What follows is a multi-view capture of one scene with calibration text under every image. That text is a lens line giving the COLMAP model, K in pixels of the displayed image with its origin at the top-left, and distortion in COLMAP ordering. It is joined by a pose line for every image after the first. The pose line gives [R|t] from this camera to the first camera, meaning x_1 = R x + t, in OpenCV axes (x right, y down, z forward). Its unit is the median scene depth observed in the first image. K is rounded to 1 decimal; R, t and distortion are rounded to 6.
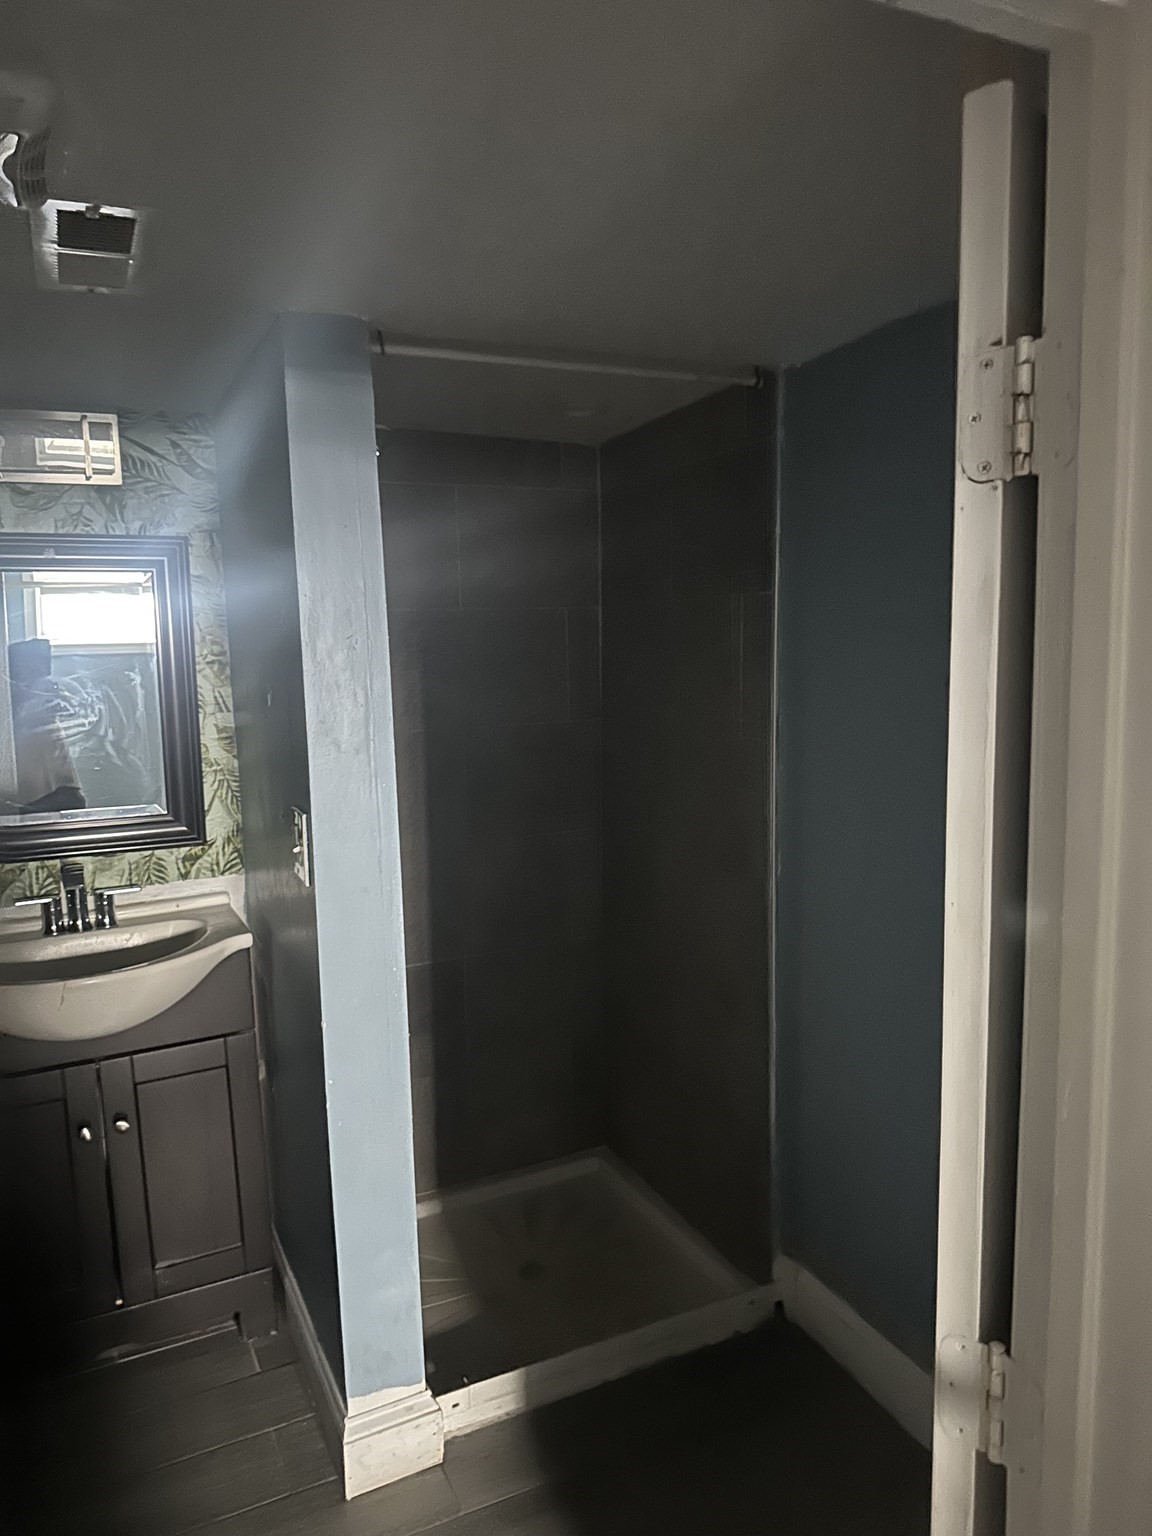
lens RADIAL K [[1081.9, 0, 577.7], [0, 1081.9, 765.0], [0, 0, 1]] dist [0.065508, -0.097575]
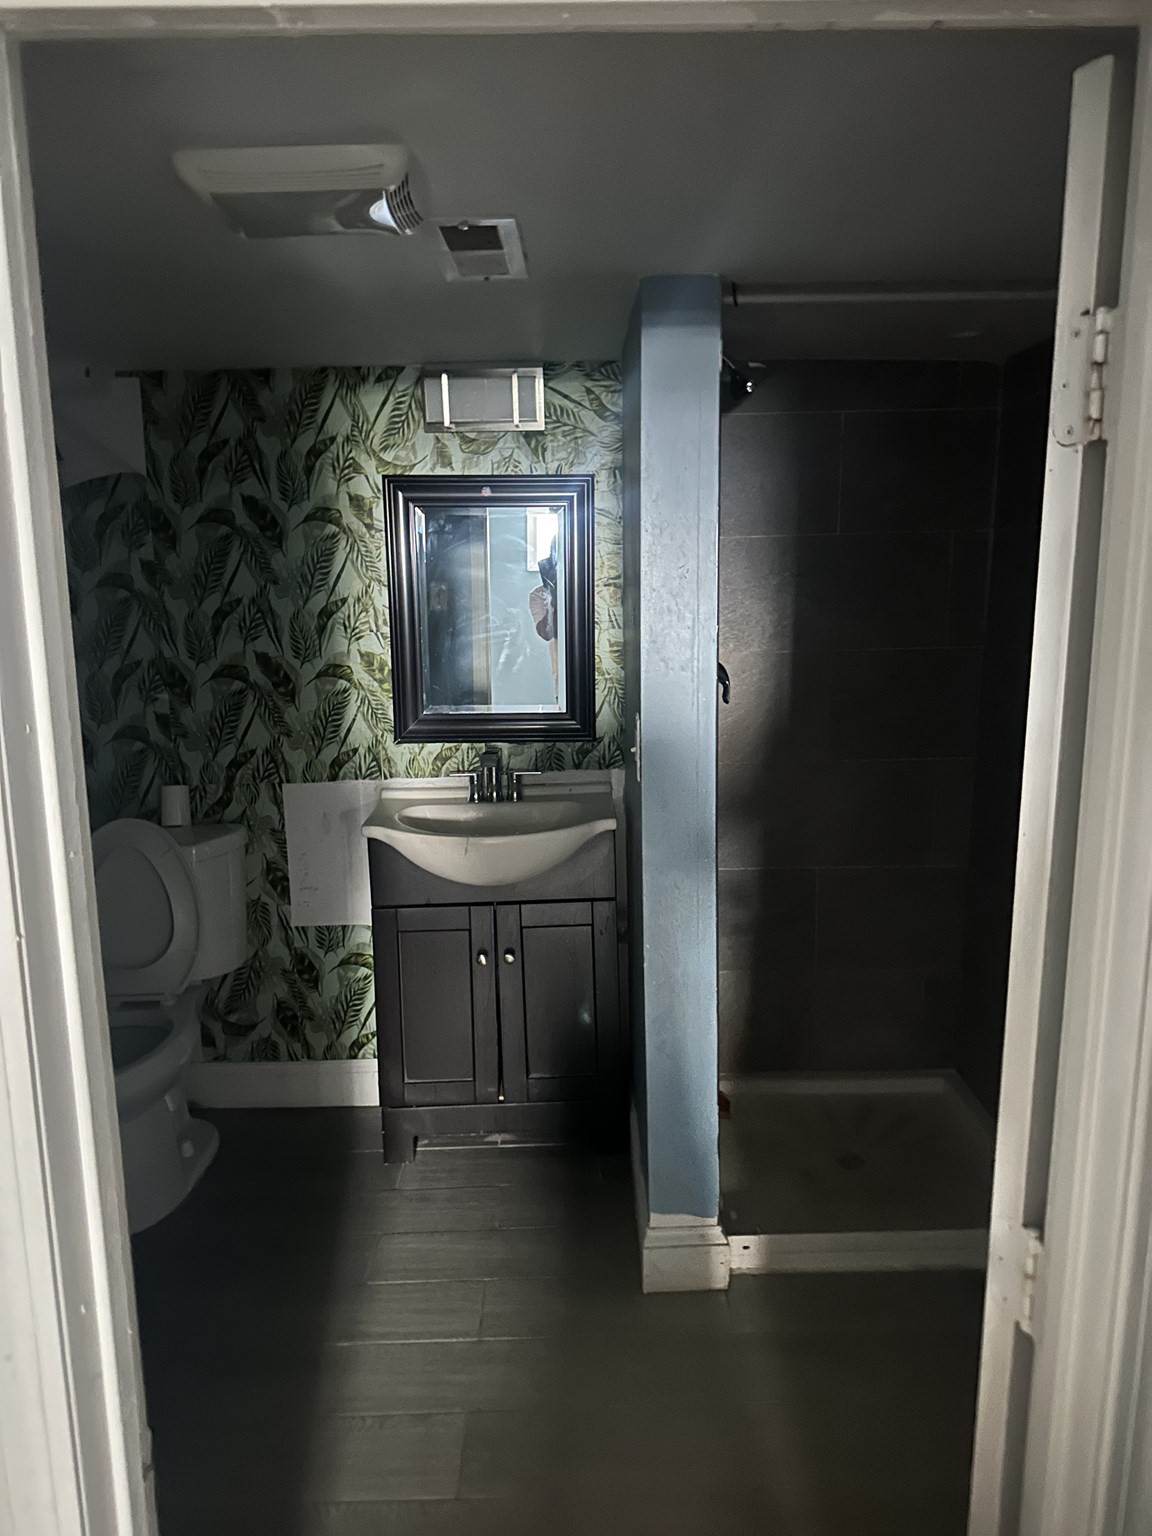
lens RADIAL K [[1051.5, 0, 578.1], [0, 1051.5, 763.9], [0, 0, 1]] dist [0.141387, -0.160085]
pose [[0.911430, 0.090862, -0.401298, 0.108337], [-0.059540, 0.994172, 0.089873, -0.004091], [0.407125, -0.058020, 0.911528, -0.051136]]
